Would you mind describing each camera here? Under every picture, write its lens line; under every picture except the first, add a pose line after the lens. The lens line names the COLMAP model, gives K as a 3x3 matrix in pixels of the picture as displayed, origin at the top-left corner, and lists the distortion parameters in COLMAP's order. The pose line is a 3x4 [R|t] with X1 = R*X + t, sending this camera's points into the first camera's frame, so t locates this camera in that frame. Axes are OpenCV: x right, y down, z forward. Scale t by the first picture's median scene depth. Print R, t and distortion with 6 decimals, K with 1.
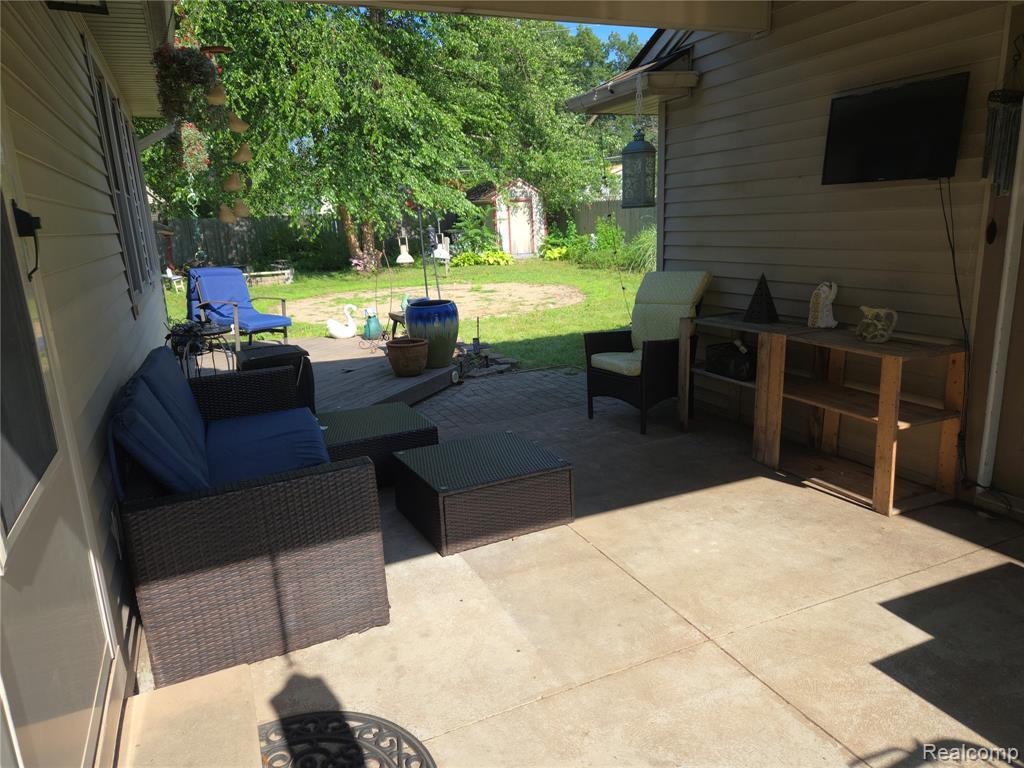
lens RADIAL K [[685.0, 0, 509.3], [0, 685.0, 377.8], [0, 0, 1]] dist [0.072691, -0.056088]
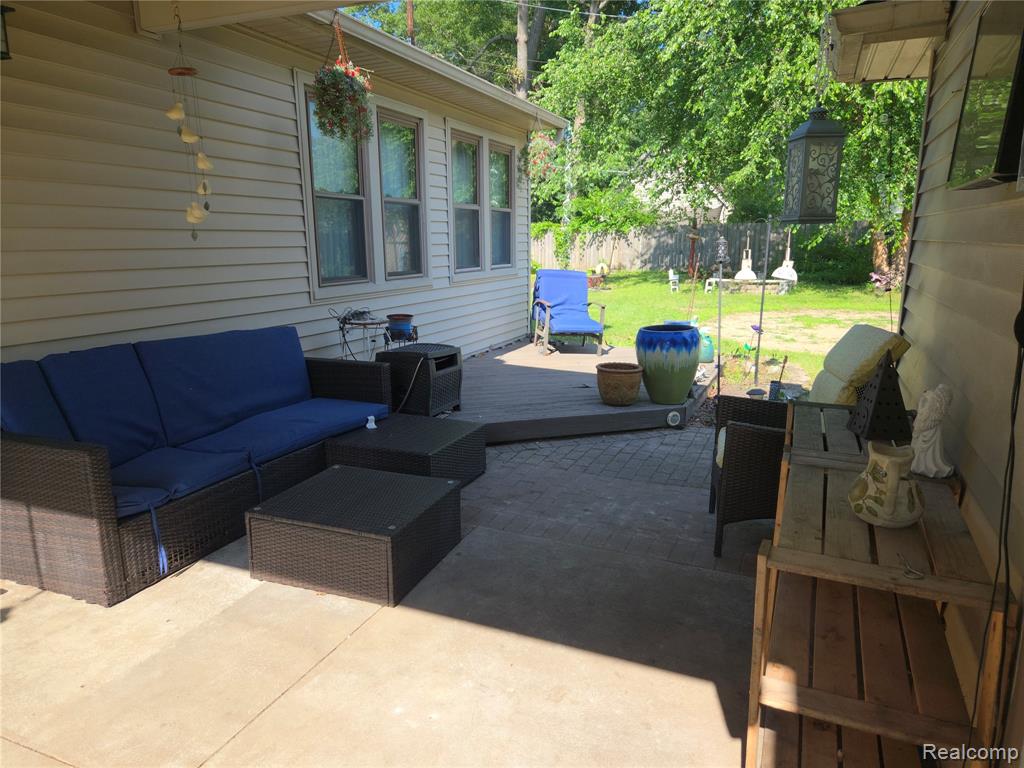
lens RADIAL K [[685.0, 0, 511.4], [0, 685.0, 390.7], [0, 0, 1]] dist [0.072691, -0.056088]
pose [[0.674772, 0.200181, -0.710359, 0.731521], [-0.192506, 0.976932, 0.092440, -0.144068], [0.712478, 0.074372, 0.697742, 0.526733]]
